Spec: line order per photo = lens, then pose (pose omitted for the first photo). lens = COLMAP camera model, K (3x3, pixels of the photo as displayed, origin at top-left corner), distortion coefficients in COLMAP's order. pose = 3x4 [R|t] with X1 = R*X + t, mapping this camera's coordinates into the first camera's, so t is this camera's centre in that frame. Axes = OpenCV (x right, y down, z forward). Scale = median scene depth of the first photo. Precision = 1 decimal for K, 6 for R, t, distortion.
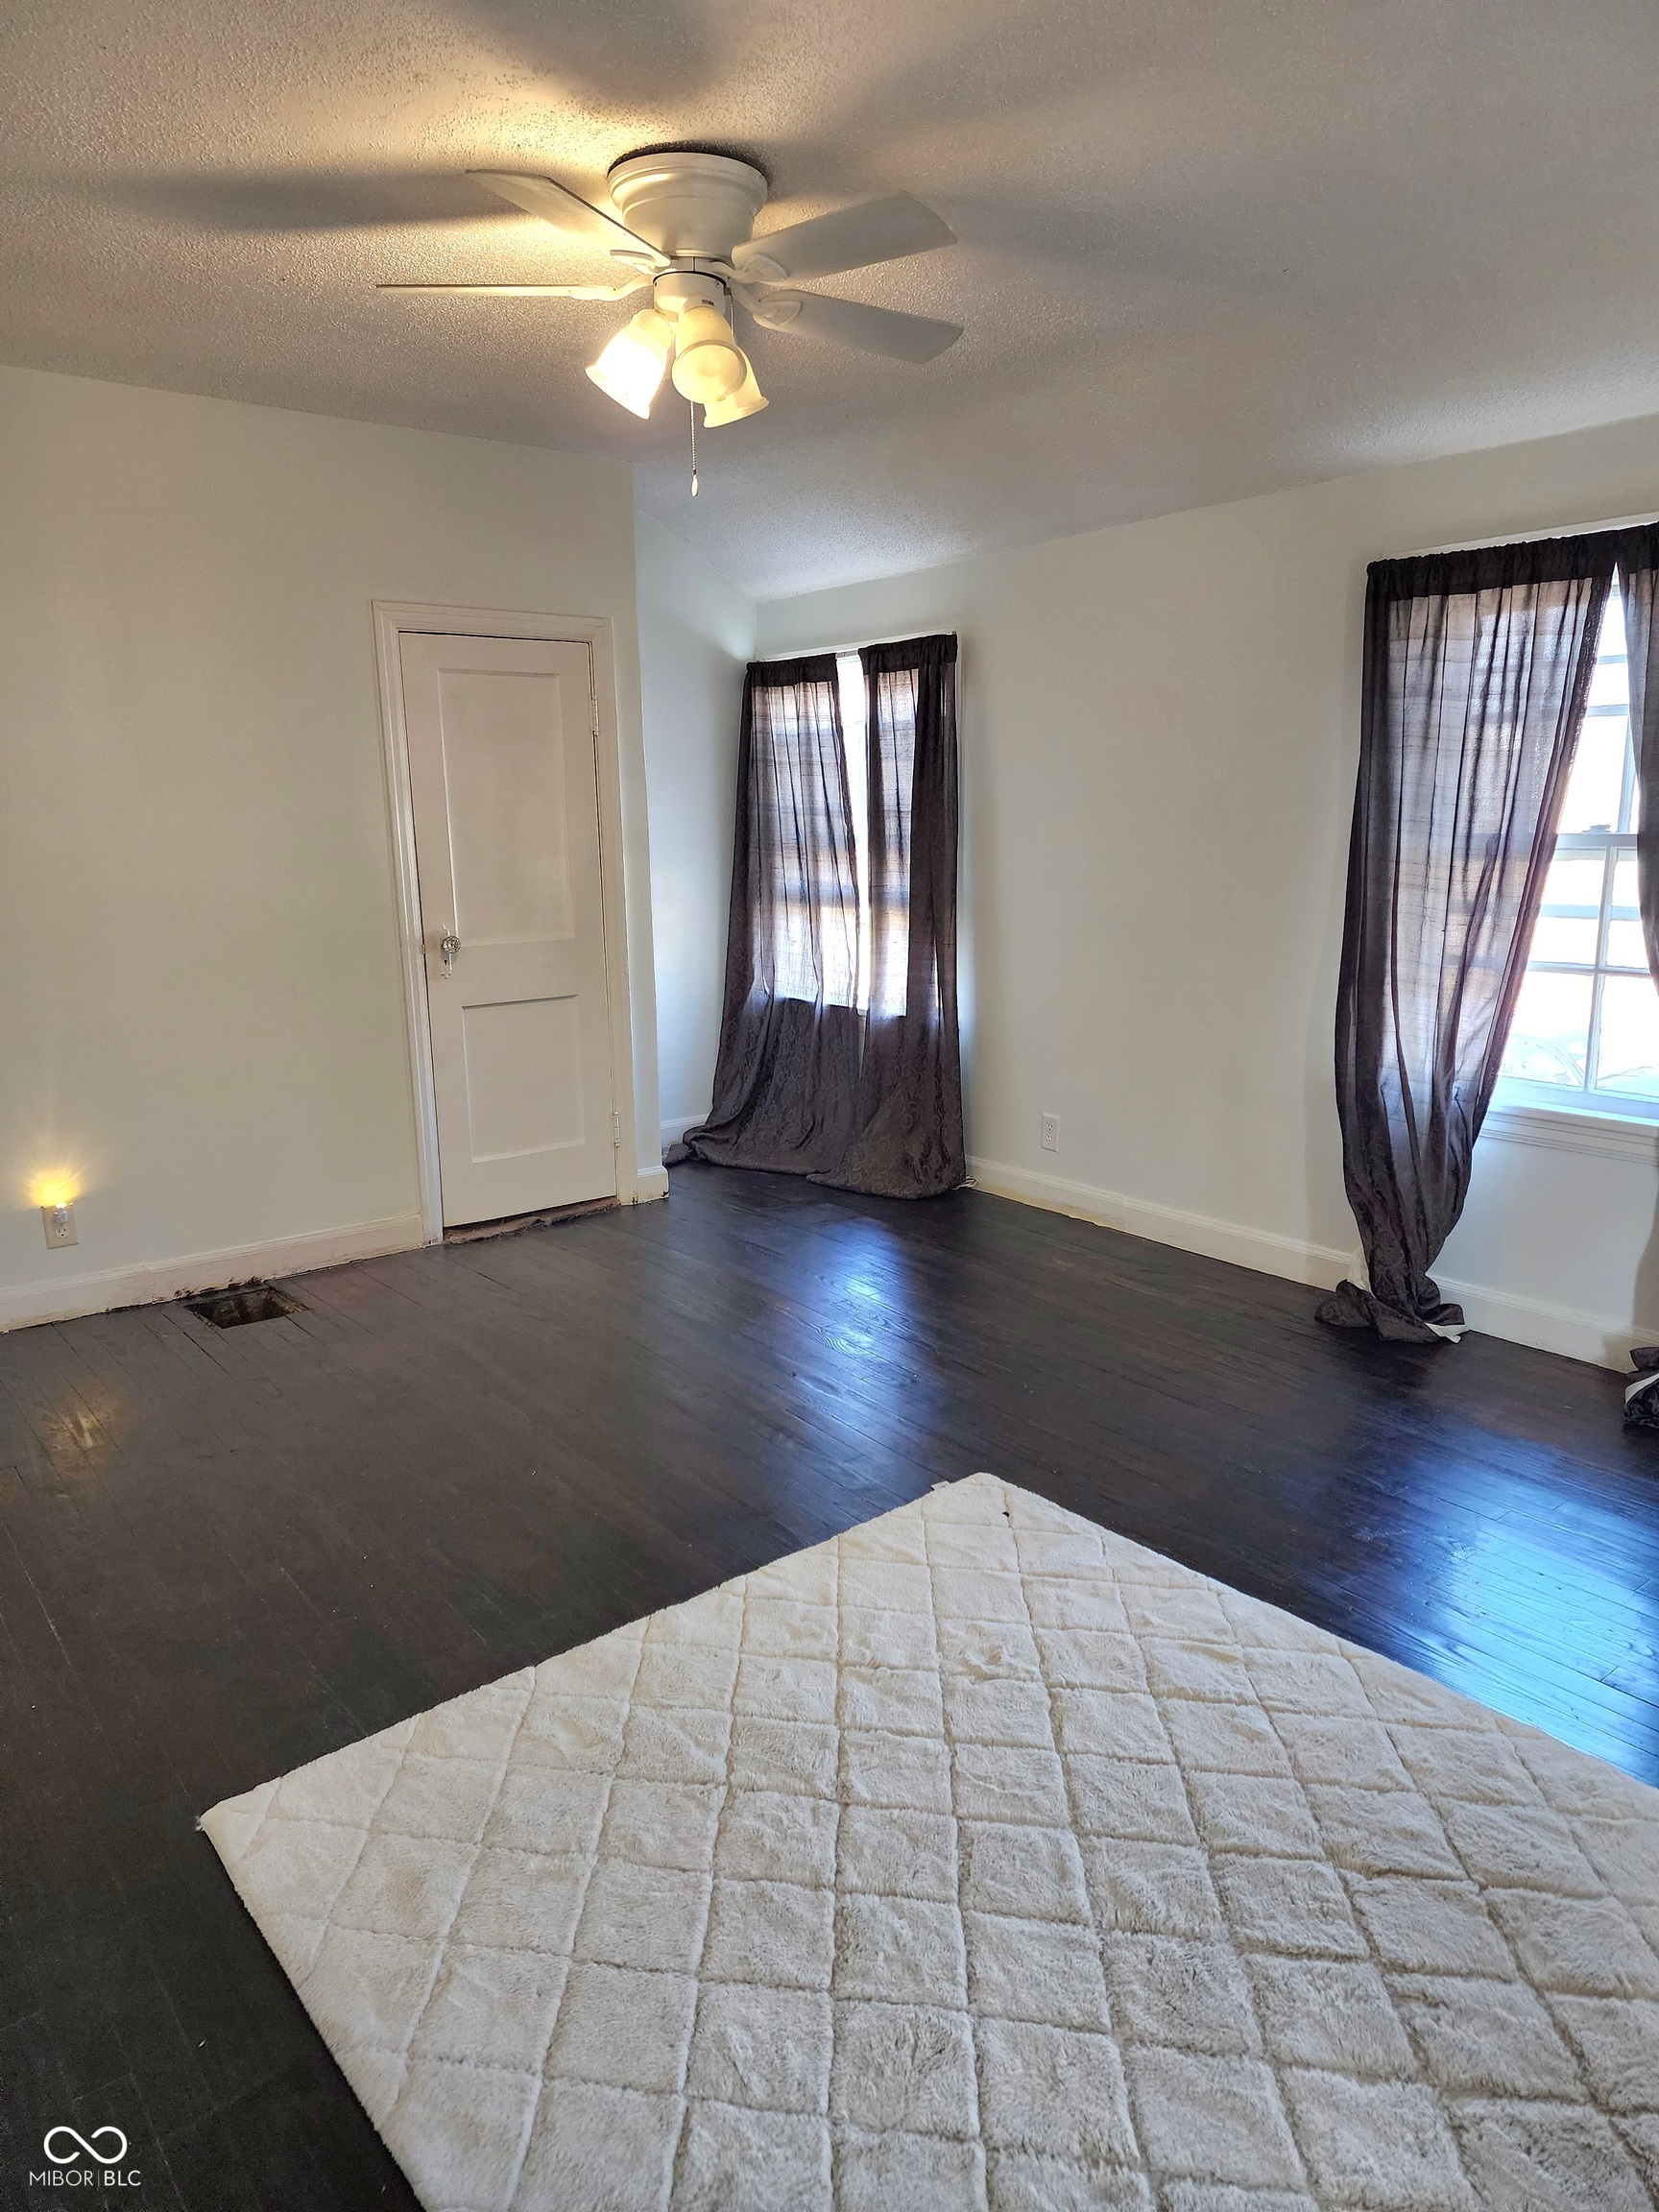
lens RADIAL K [[1492.3, 0, 838.2], [0, 1492.3, 1112.0], [0, 0, 1]] dist [0.057824, -0.038569]
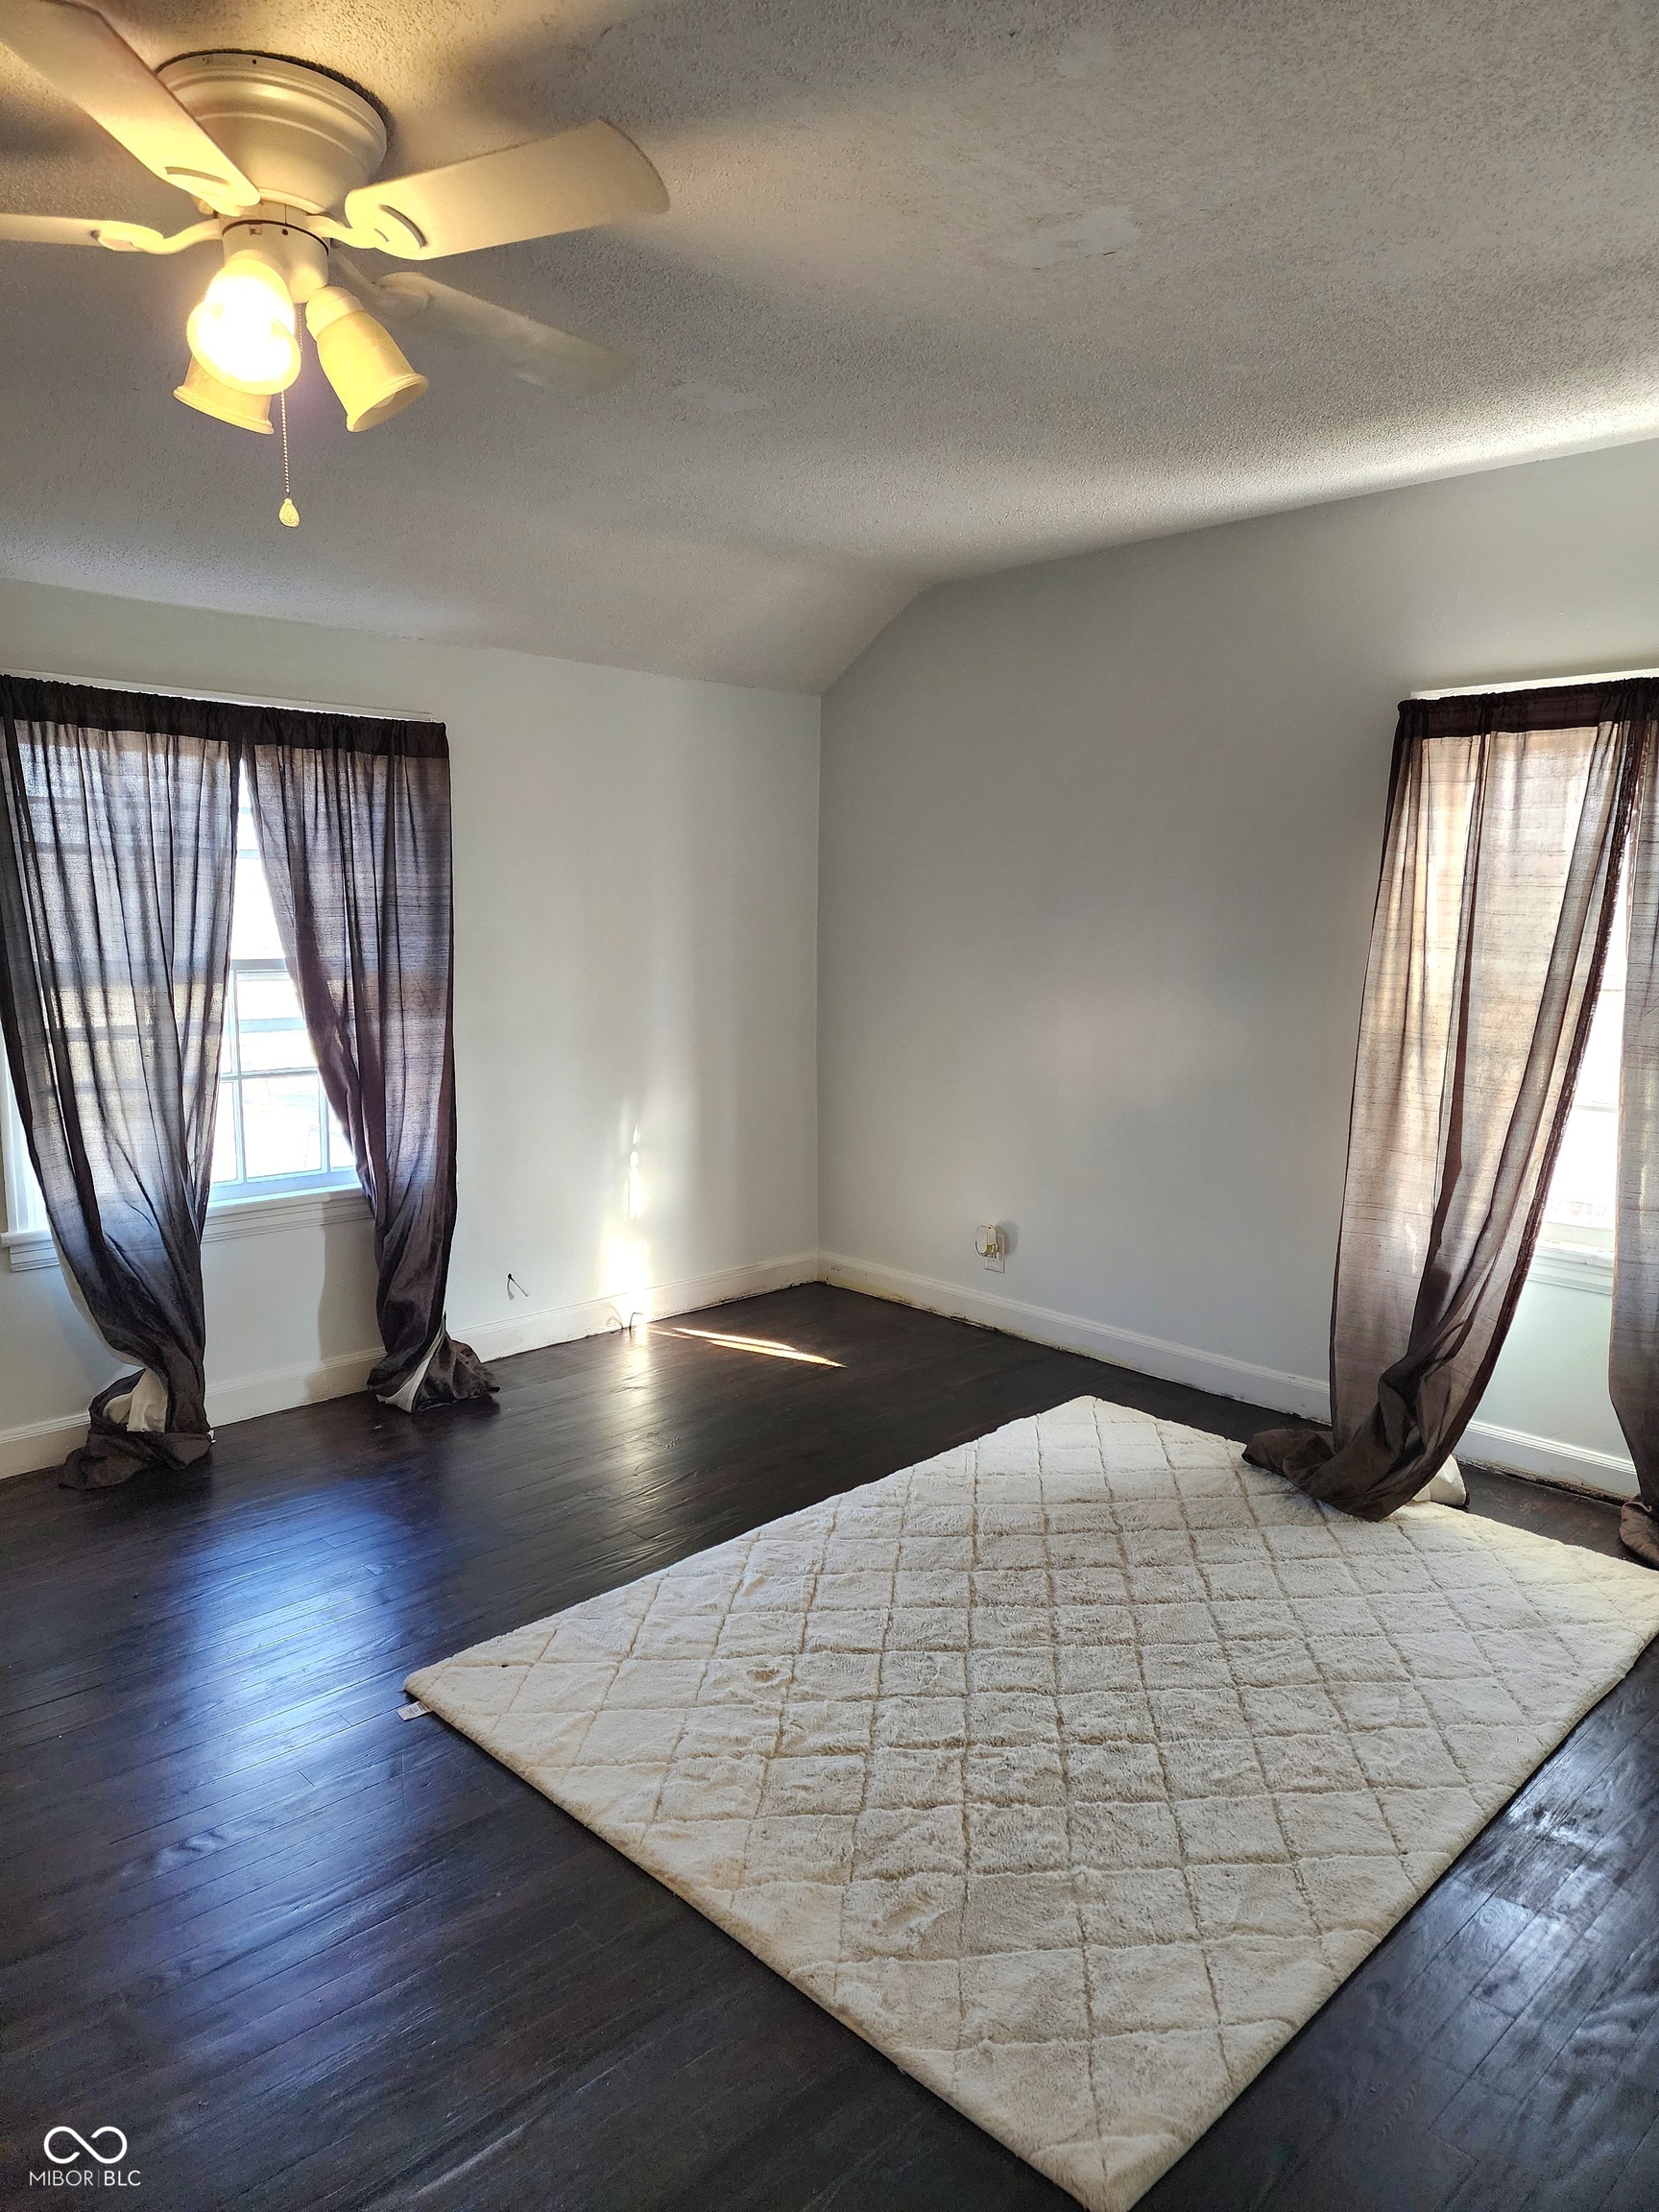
lens RADIAL K [[1492.3, 0, 838.6], [0, 1492.3, 1104.0], [0, 0, 1]] dist [0.057824, -0.038569]
pose [[-0.125629, -0.116873, 0.985169, -0.724595], [0.190883, 0.971634, 0.139609, -0.154670], [-0.973541, 0.205591, -0.099756, 0.714948]]
